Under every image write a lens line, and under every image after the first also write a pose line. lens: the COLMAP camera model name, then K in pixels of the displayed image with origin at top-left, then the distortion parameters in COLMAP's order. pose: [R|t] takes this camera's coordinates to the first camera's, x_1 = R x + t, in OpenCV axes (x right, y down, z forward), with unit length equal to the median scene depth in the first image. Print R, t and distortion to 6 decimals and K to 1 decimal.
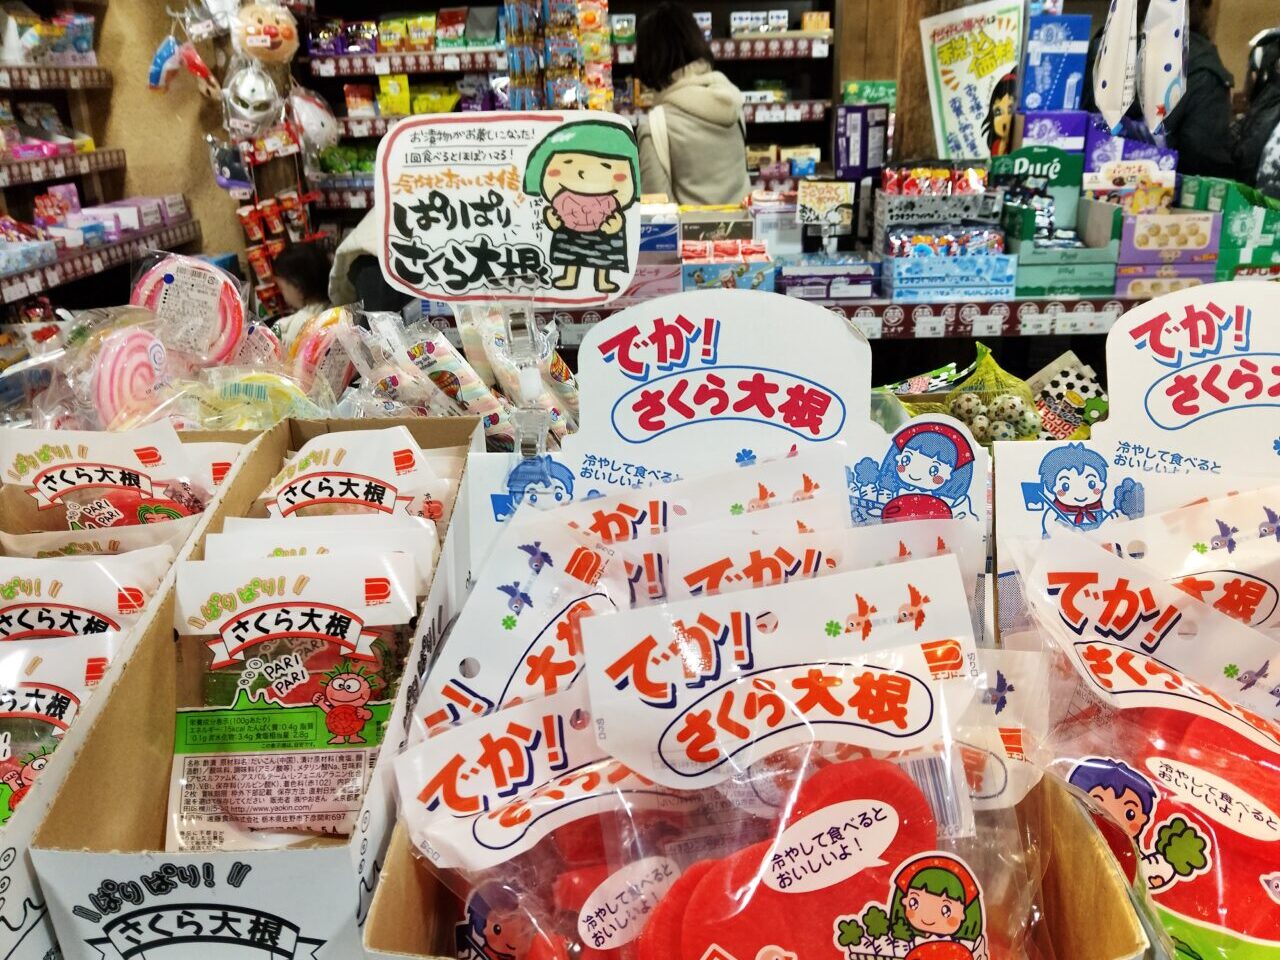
lens RADIAL K [[1024.2, 0, 640.0], [0, 1024.2, 480.0], [0, 0, 1]] dist [0.030902, -0.067910]
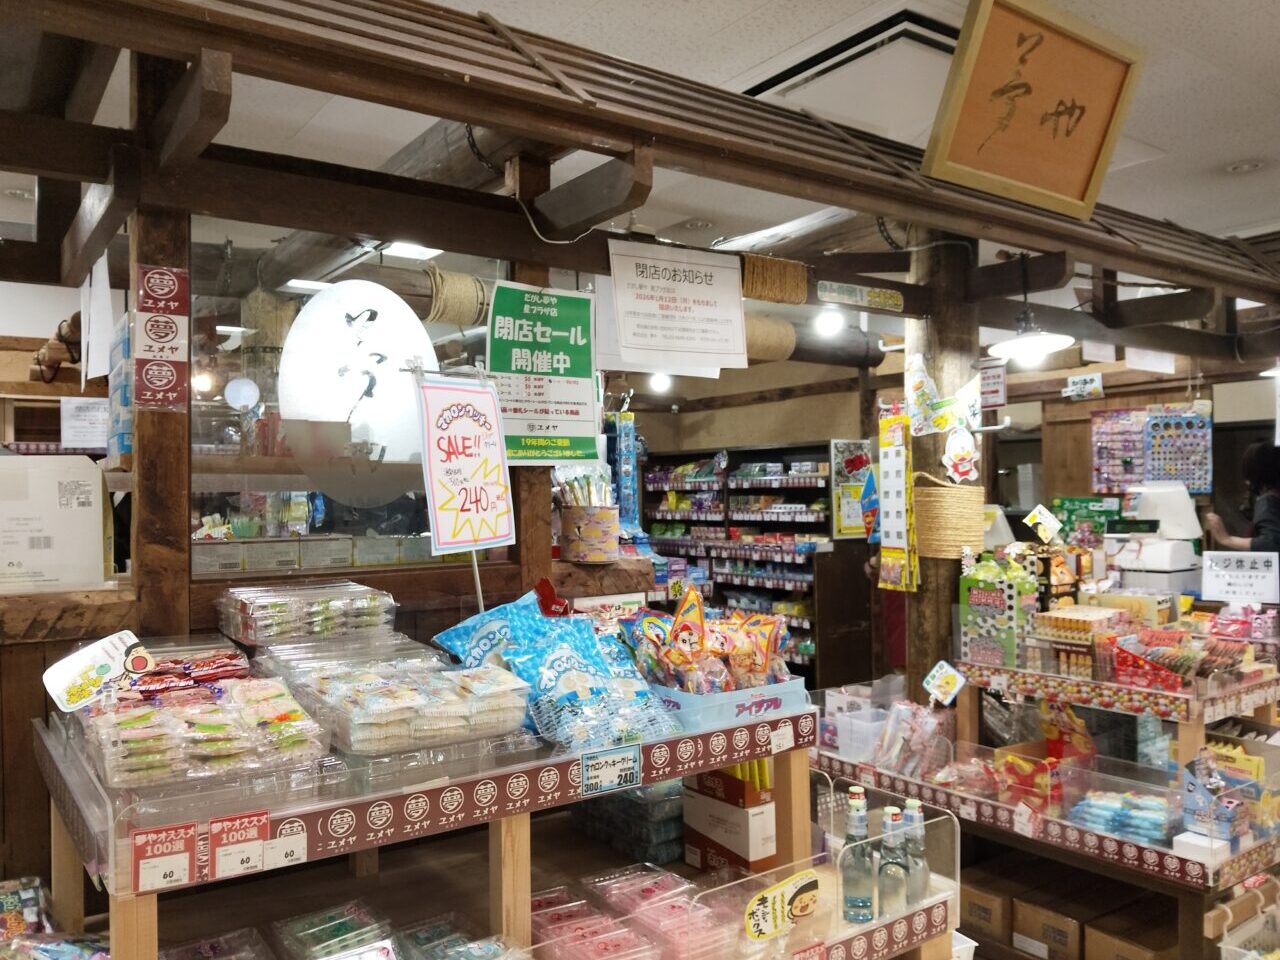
lens RADIAL K [[1024.2, 0, 640.0], [0, 1024.2, 480.0], [0, 0, 1]] dist [0.030902, -0.067910]
pose [[0.587878, 0.011829, -0.808863, 1.351569], [-0.293036, 0.935098, -0.199302, 0.005249], [0.754009, 0.354191, 0.553190, -0.170483]]
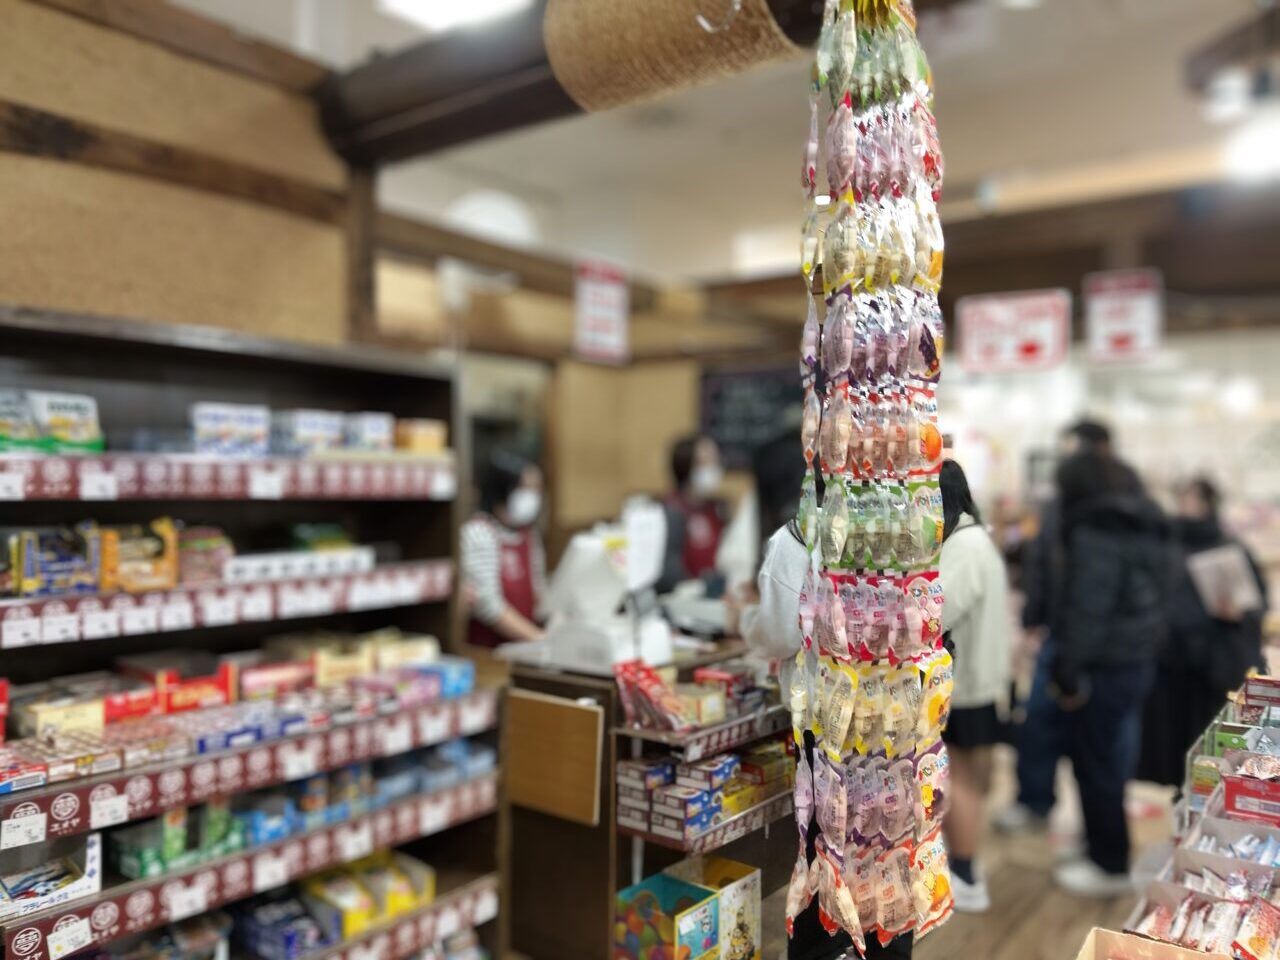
lens RADIAL K [[1024.2, 0, 640.0], [0, 1024.2, 480.0], [0, 0, 1]] dist [0.030902, -0.067910]
pose [[0.591888, 0.031947, 0.805387, -0.225029], [0.262601, 0.937053, -0.230158, -0.251231], [-0.762043, 0.347723, 0.546241, 0.581467]]
